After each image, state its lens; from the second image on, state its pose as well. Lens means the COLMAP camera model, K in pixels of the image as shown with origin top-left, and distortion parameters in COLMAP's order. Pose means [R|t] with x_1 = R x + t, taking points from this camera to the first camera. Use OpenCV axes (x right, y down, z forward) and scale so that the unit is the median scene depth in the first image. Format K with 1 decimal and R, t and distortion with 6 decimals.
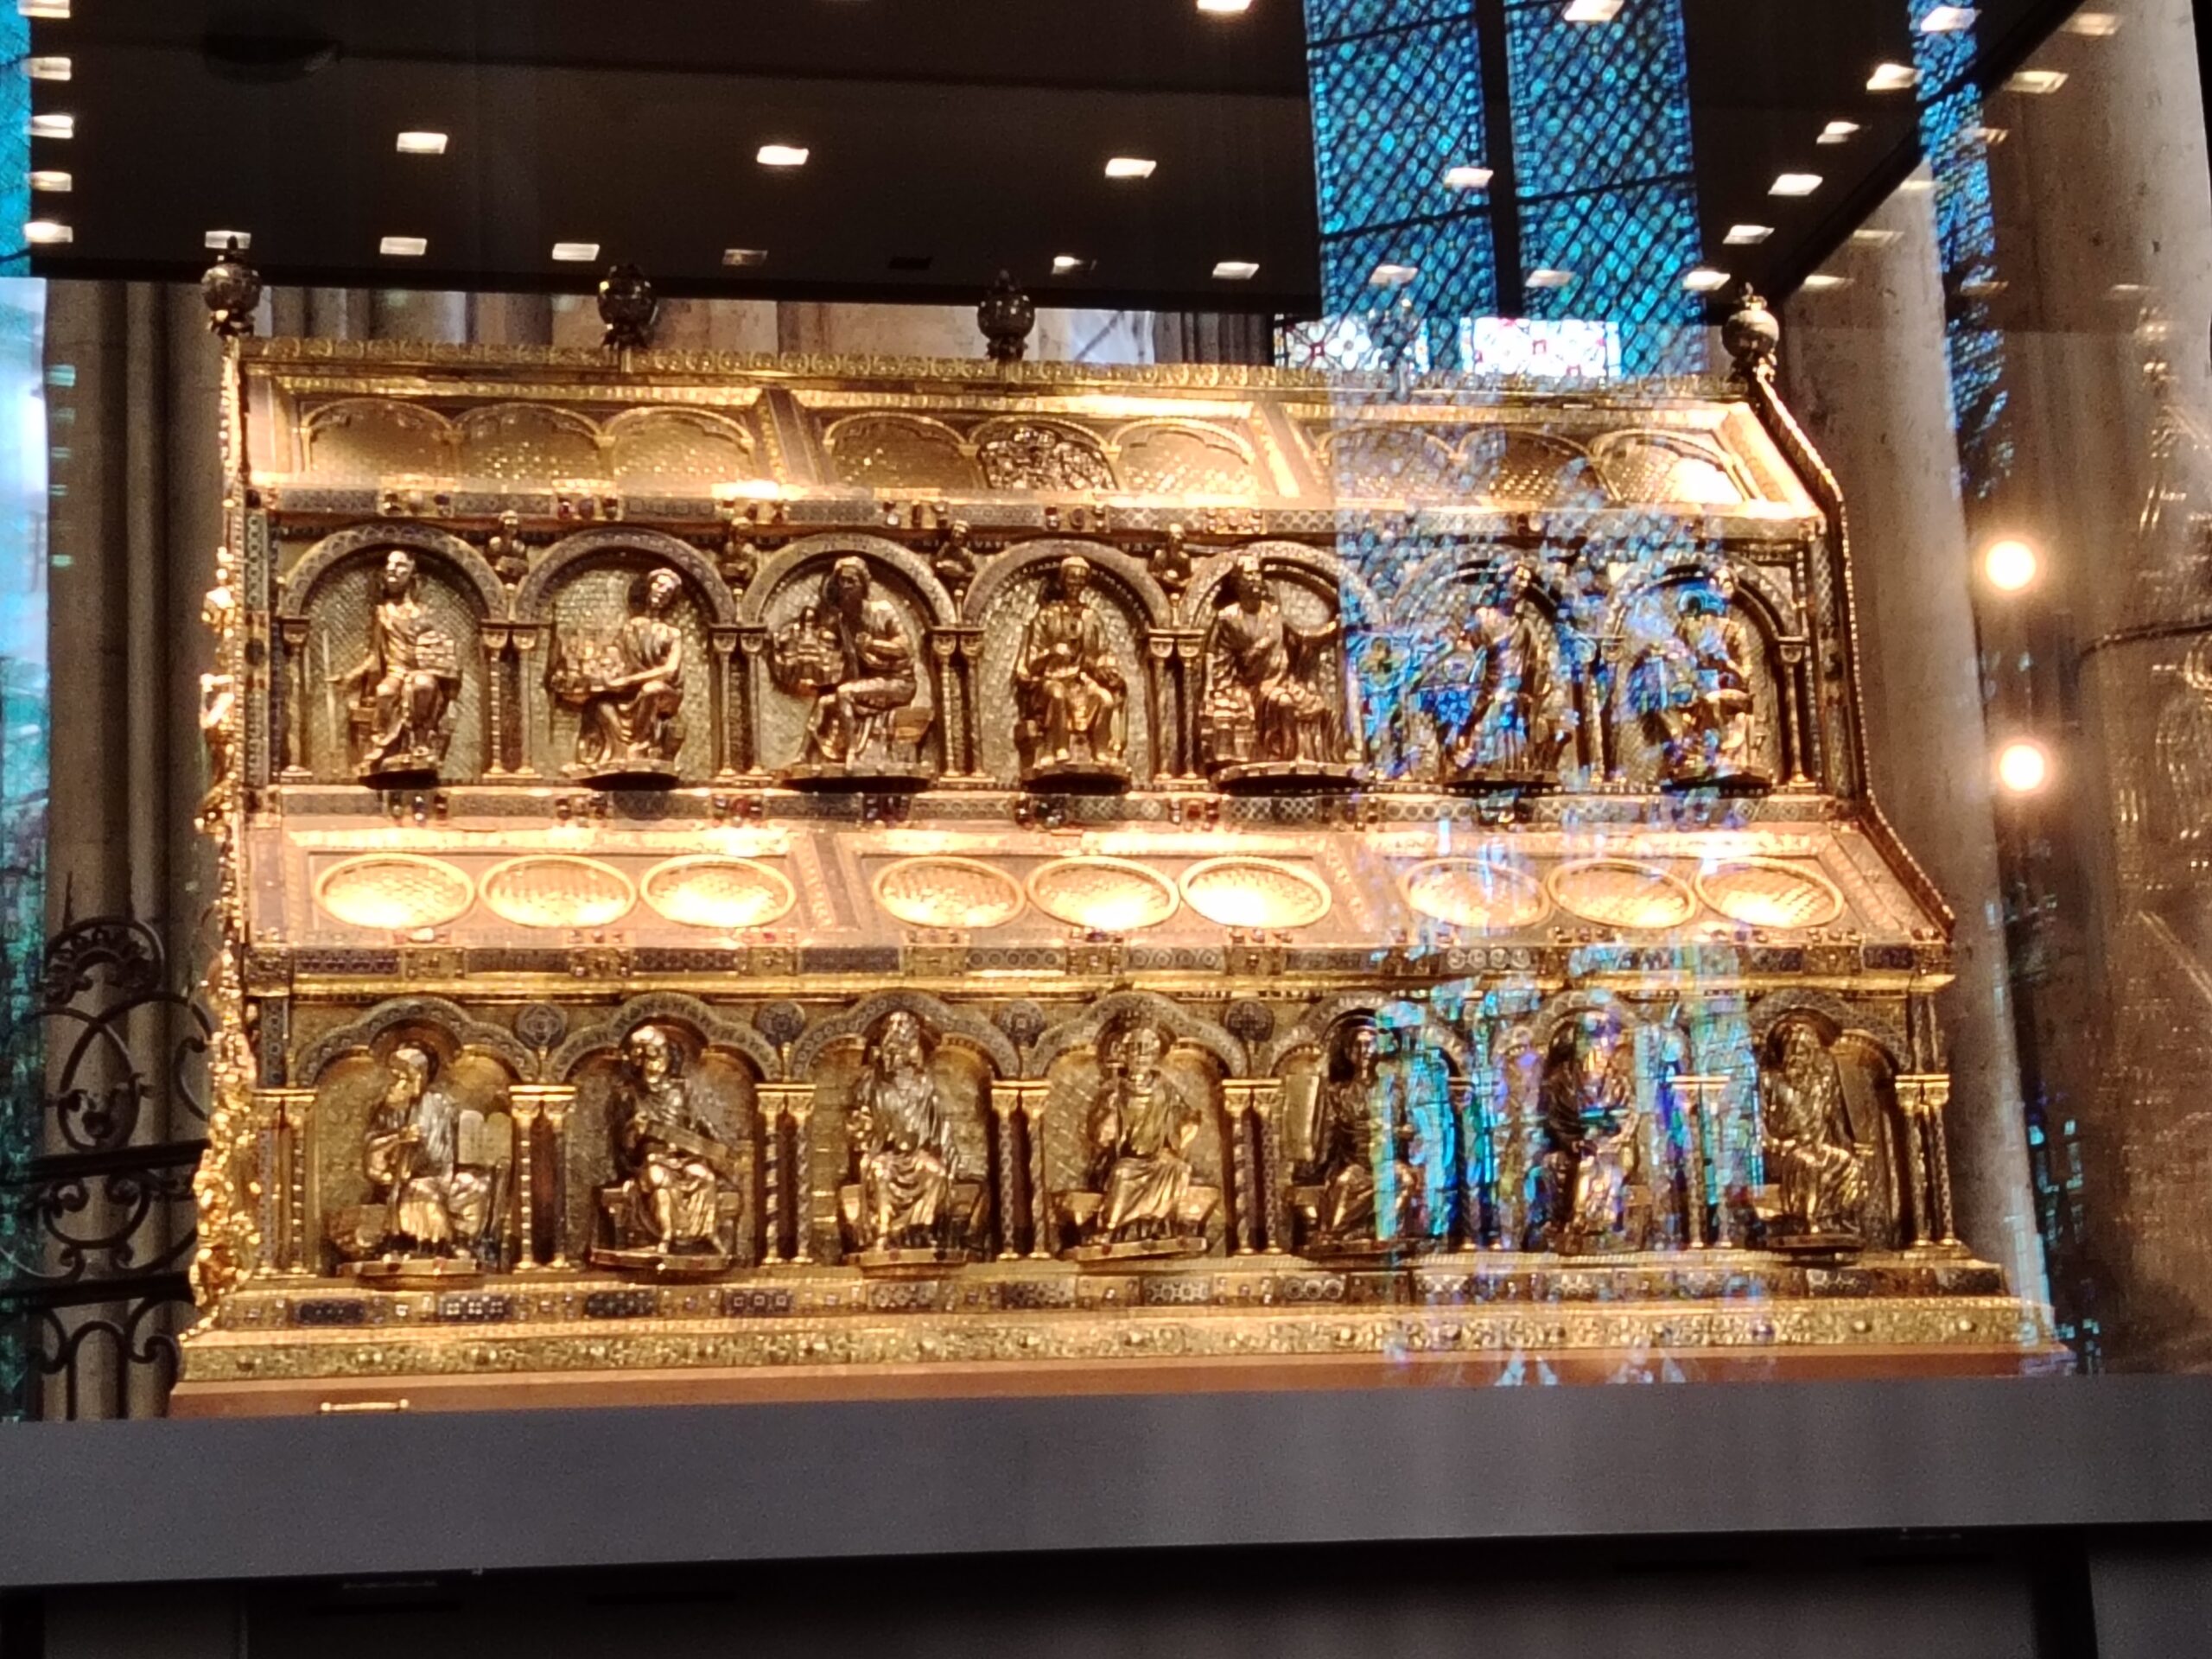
lens RADIAL K [[4716.0, 0, 1109.5], [0, 4716.0, 834.6], [0, 0, 1]] dist [0.139351, 0.000000]
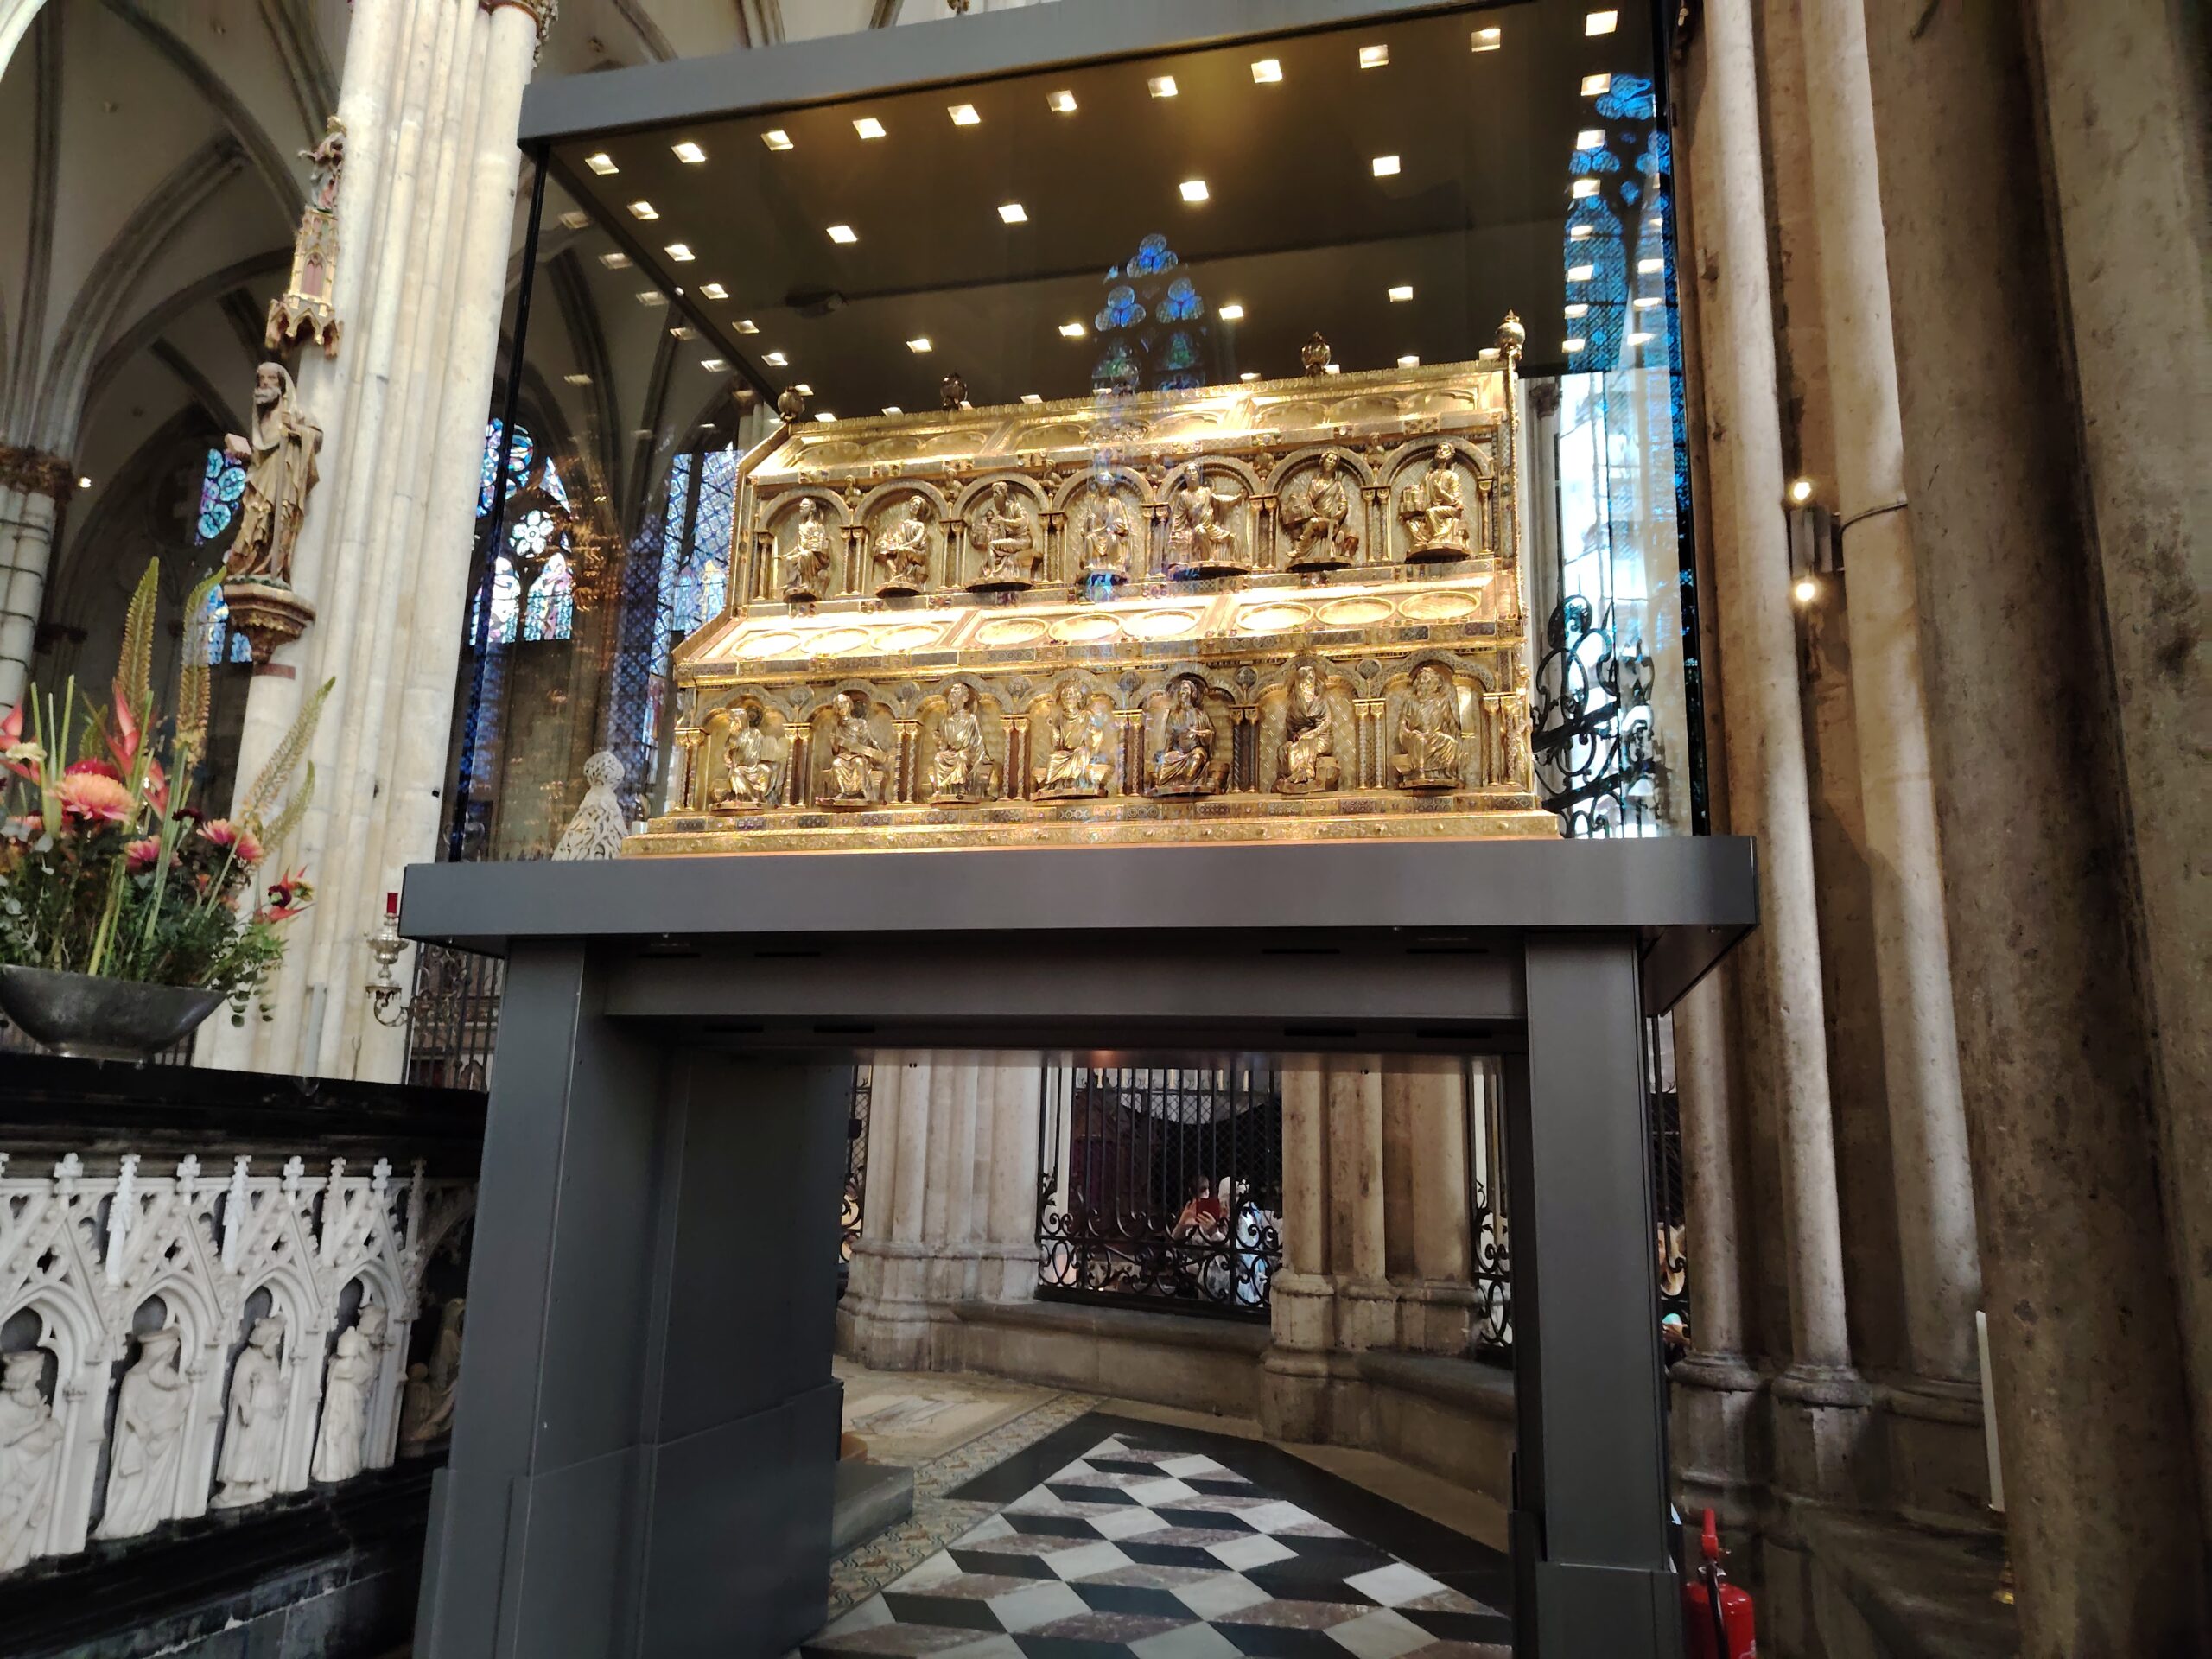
lens RADIAL K [[1521.5, 0, 1106.9], [0, 1521.5, 839.2], [0, 0, 1]] dist [0.087616, 0.000159]
pose [[0.895320, -0.016134, -0.445131, 0.297651], [0.032513, 0.999045, 0.029185, 0.084653], [0.444235, -0.040602, 0.894990, 0.407593]]
